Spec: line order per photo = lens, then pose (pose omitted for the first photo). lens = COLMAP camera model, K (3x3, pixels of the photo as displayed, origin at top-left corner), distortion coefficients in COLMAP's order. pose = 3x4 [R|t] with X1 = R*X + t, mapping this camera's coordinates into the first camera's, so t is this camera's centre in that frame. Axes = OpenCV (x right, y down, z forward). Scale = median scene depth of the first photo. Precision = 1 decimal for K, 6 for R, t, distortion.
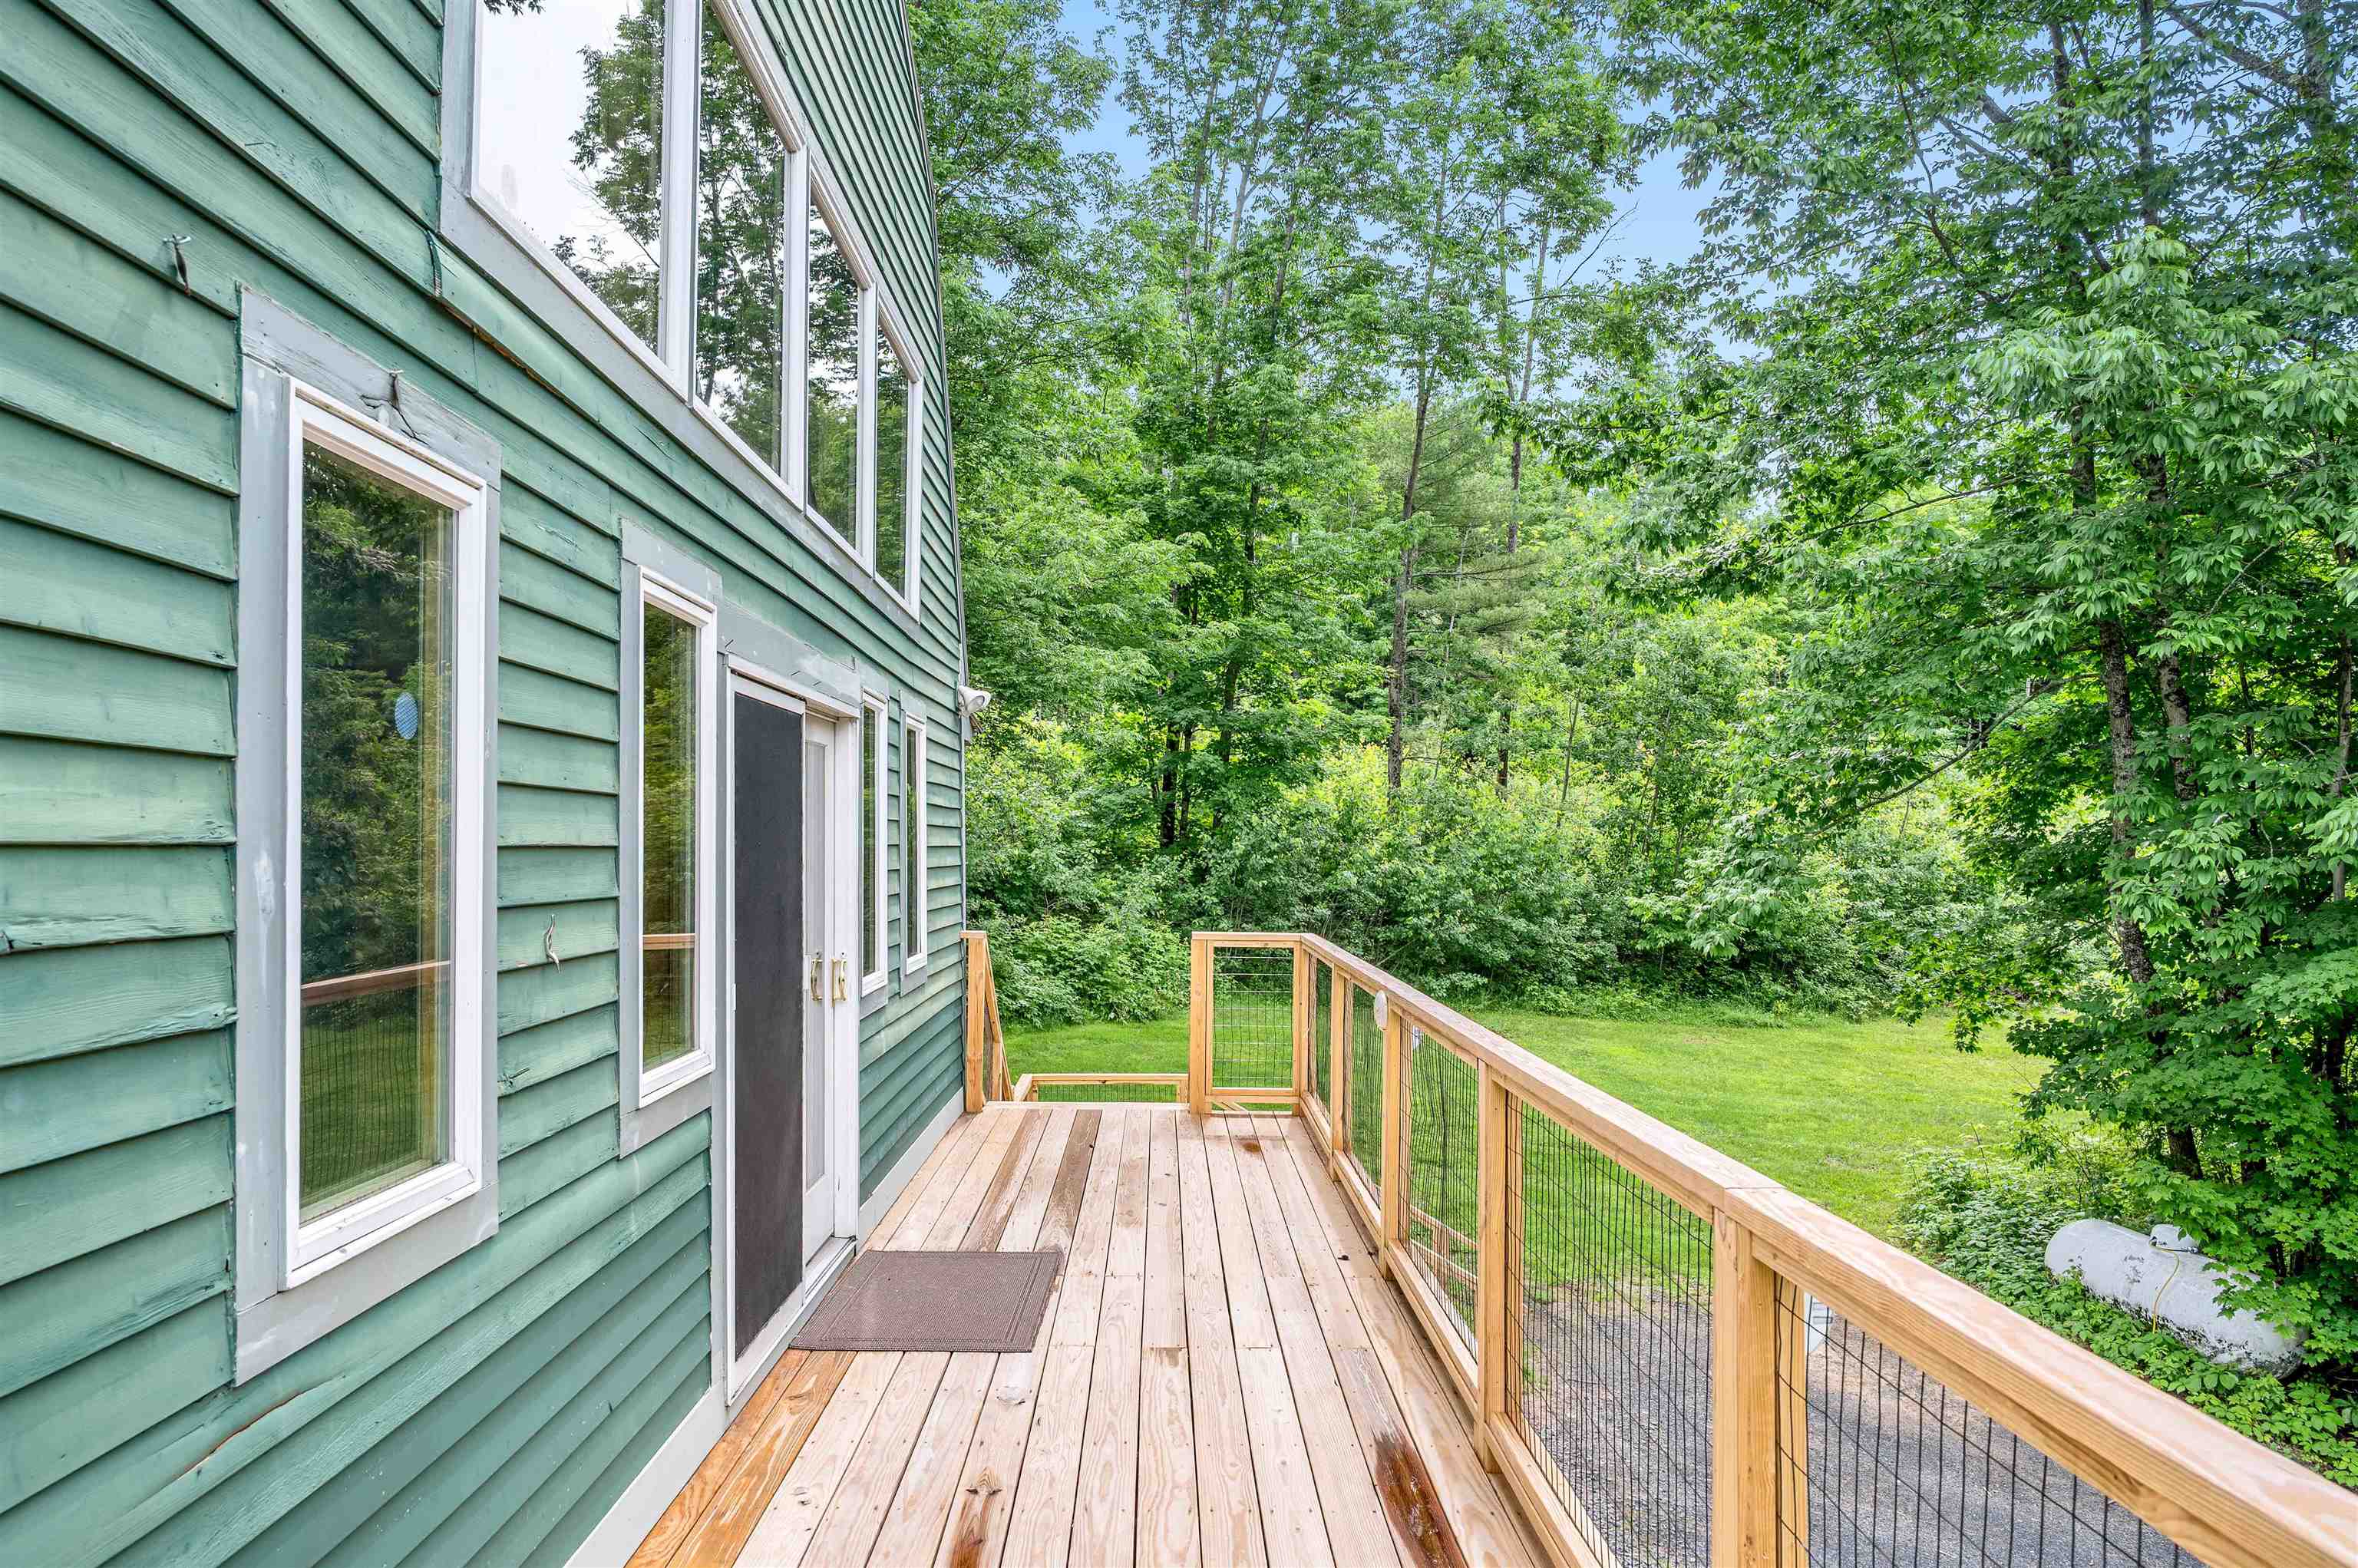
lens RADIAL K [[1645.2, 0, 1179.0], [0, 1645.2, 784.0], [0, 0, 1]] dist [0.075337, 0.000408]
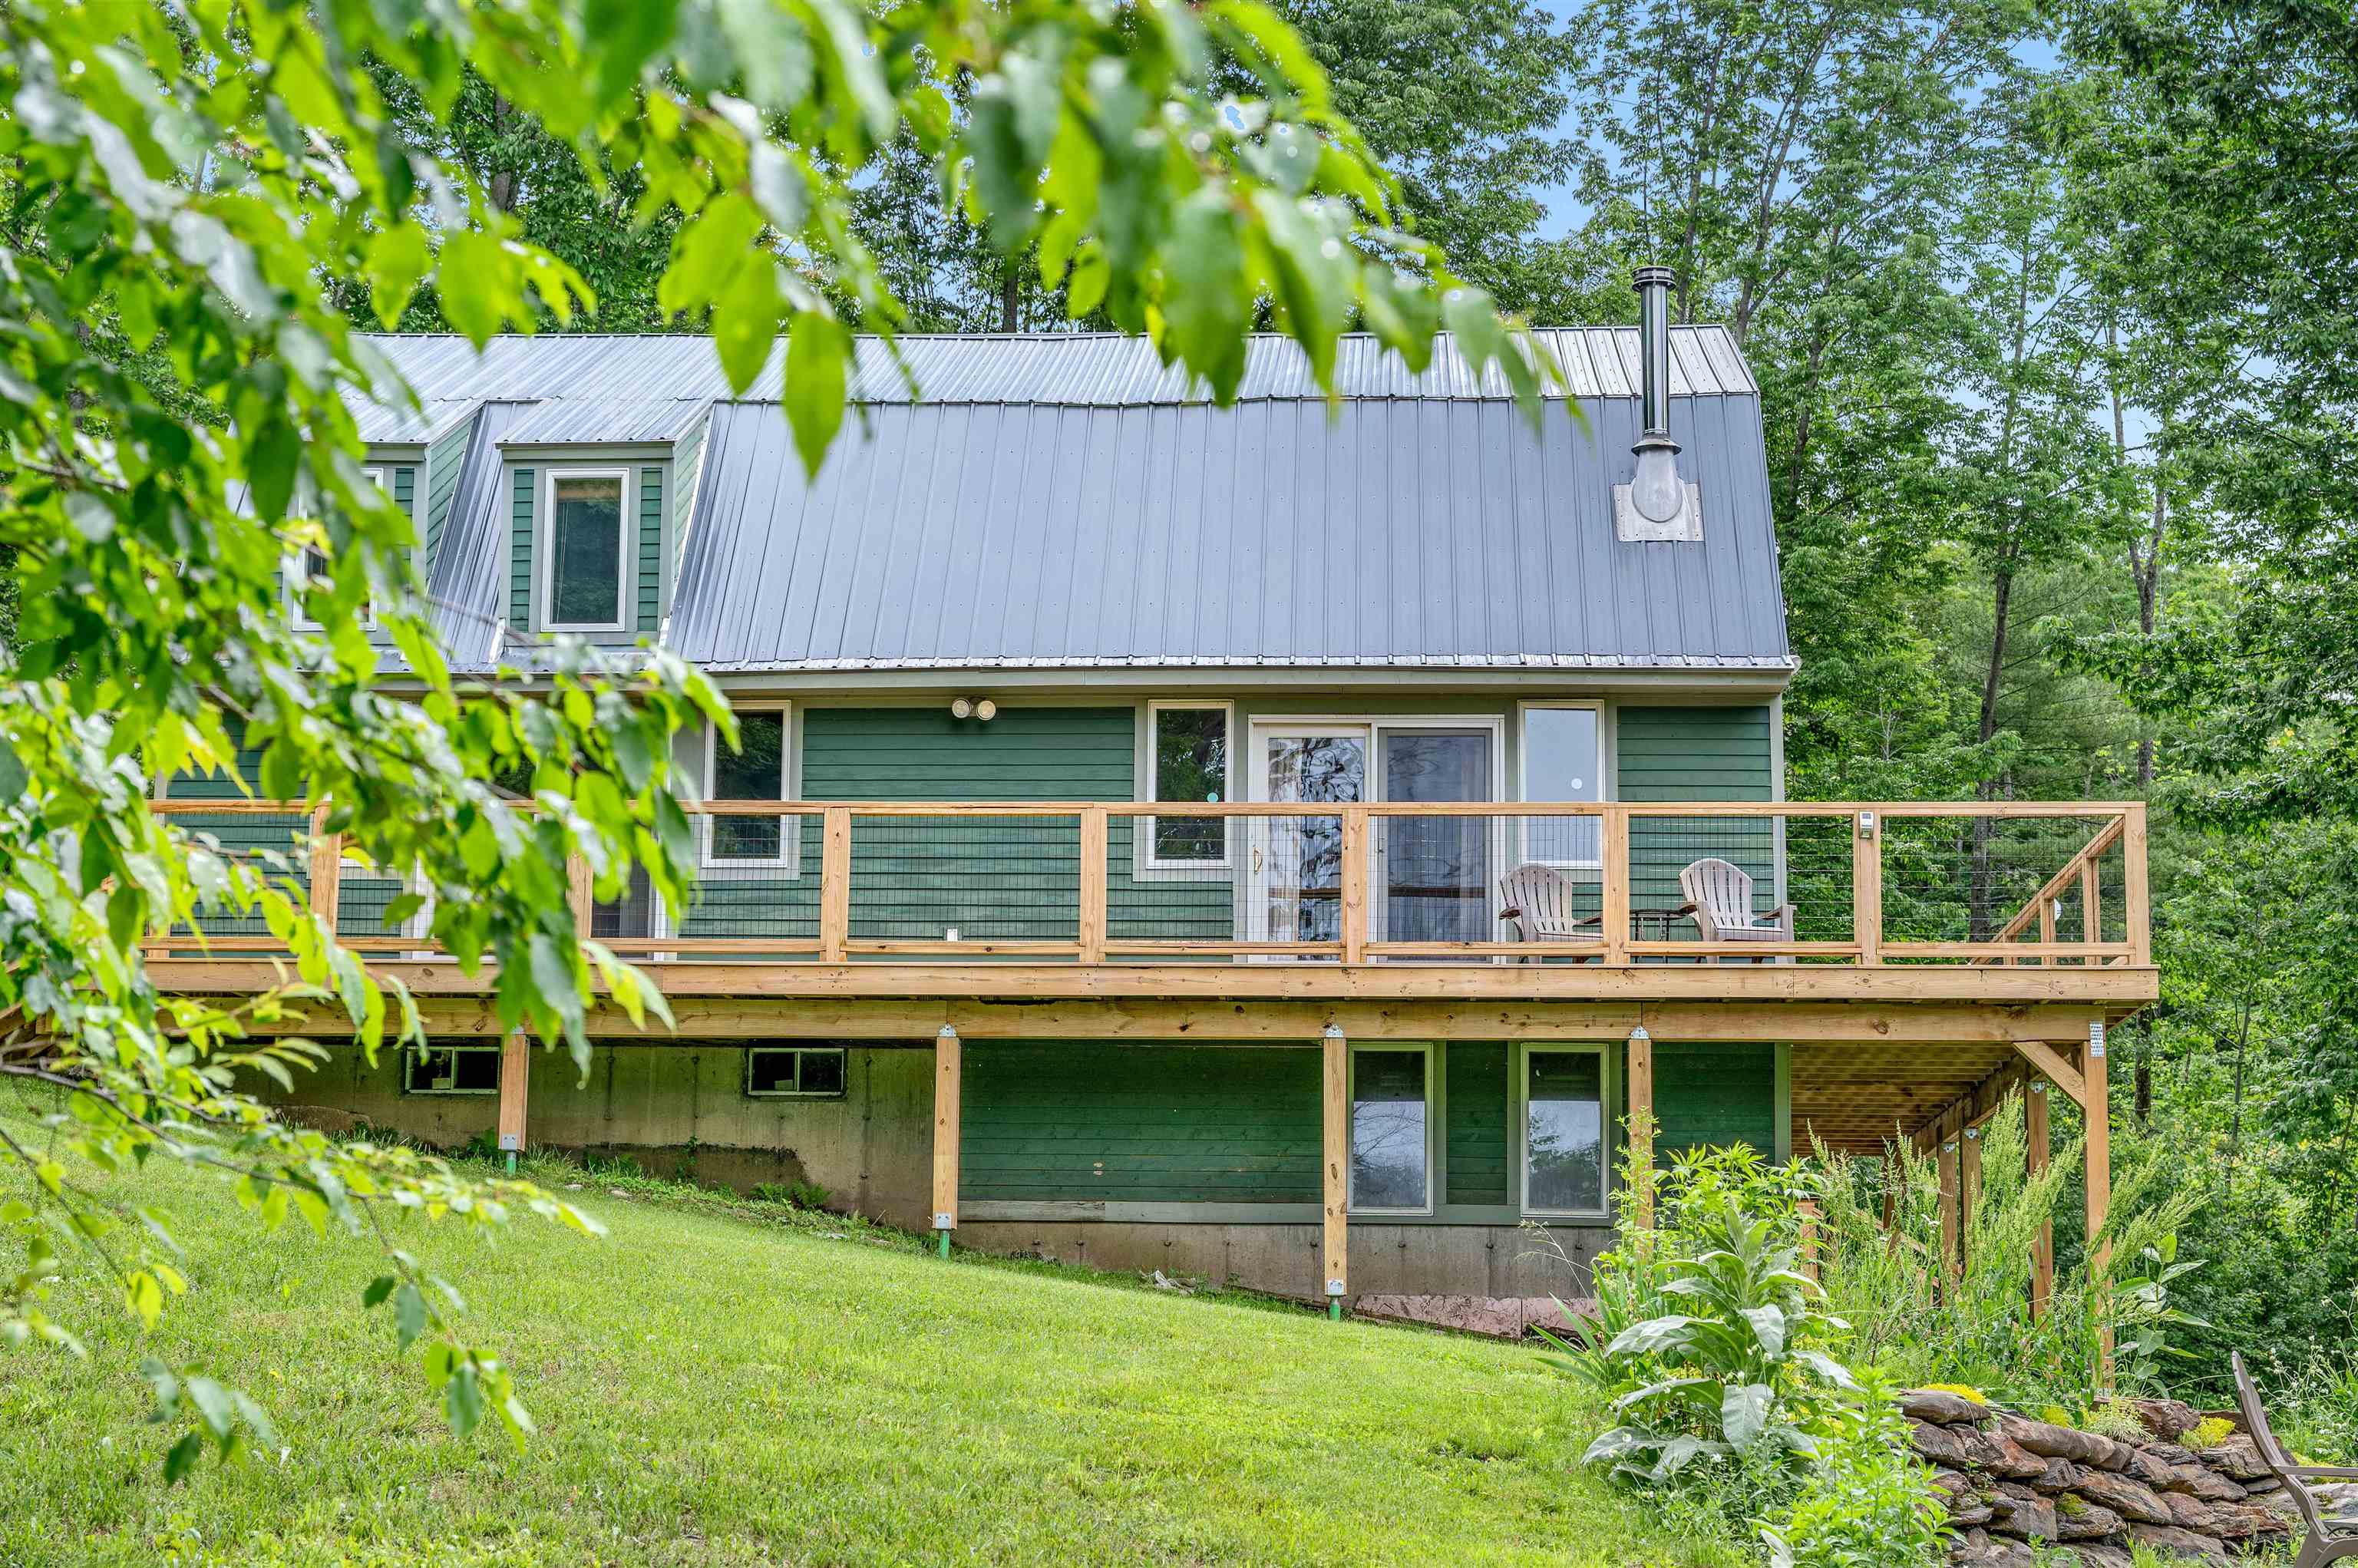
lens RADIAL K [[3584.8, 0, 1179.0], [0, 3584.8, 784.0], [0, 0, 1]] dist [-0.003715, -0.012104]
pose [[0.996090, -0.008618, -0.087923, -0.167203], [-0.004225, 0.989446, -0.144843, 0.192005], [0.088244, 0.144648, 0.985541, -1.265173]]
